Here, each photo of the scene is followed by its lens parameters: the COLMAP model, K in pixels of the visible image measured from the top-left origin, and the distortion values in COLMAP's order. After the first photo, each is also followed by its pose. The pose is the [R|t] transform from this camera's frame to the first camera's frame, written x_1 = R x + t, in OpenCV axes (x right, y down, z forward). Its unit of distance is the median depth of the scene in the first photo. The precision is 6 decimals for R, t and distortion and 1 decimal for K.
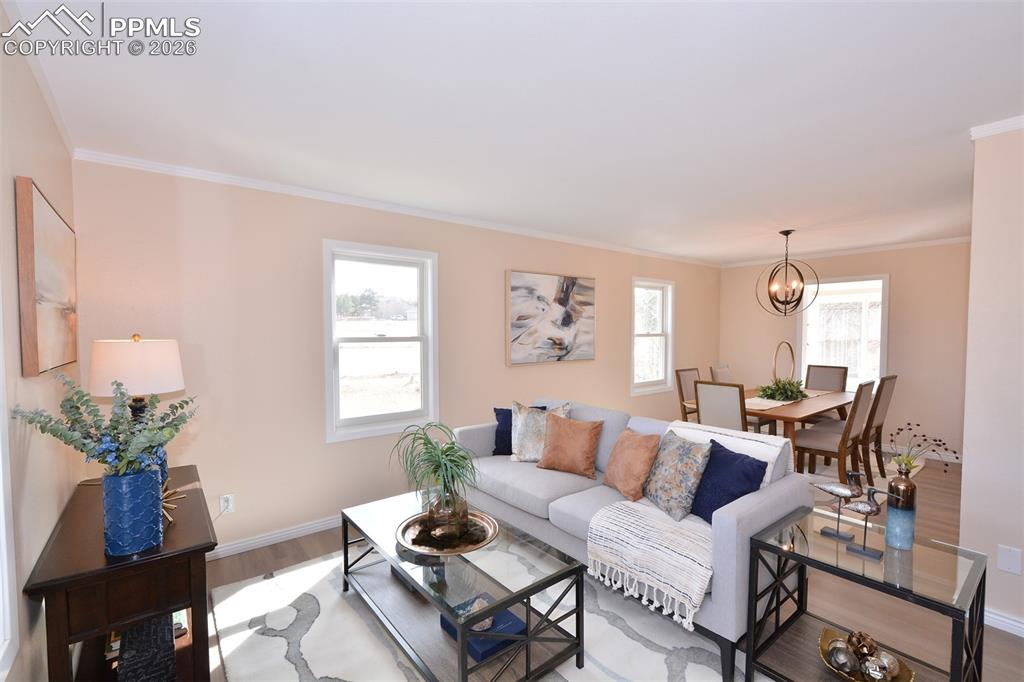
lens RADIAL K [[450.3, 0, 508.3], [0, 450.3, 350.0], [0, 0, 1]] dist [0.003802, -0.004051]
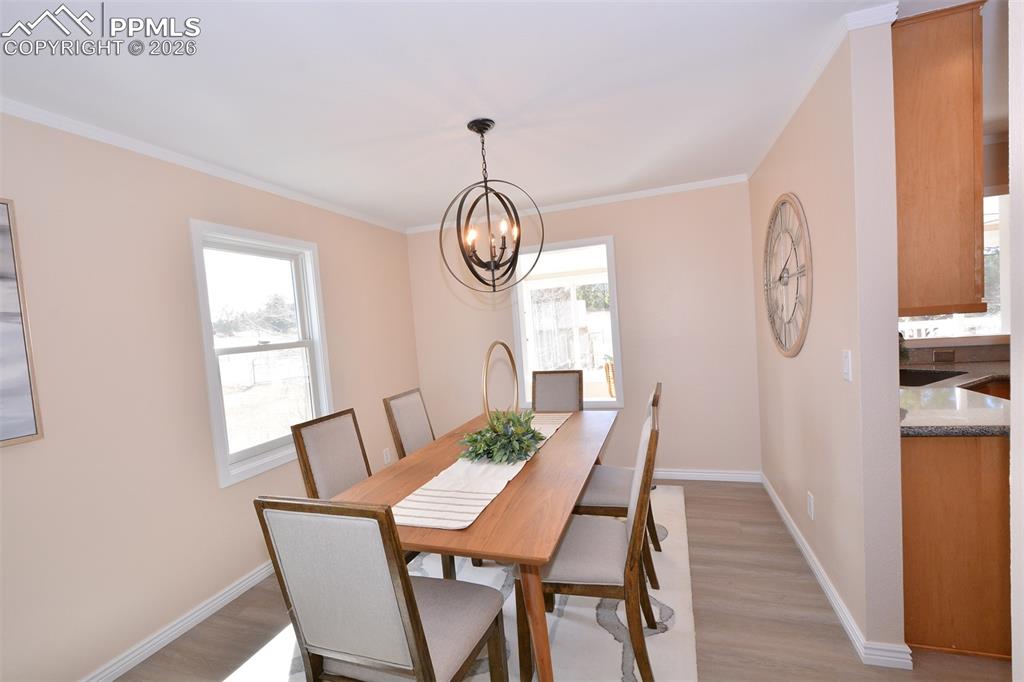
lens RADIAL K [[450.3, 0, 508.3], [0, 450.3, 350.0], [0, 0, 1]] dist [0.003802, -0.004051]
pose [[0.840705, -0.092827, 0.533478, 0.343089], [0.096275, 0.995124, 0.021437, -0.019338], [-0.532866, 0.033338, 0.845542, 0.552194]]
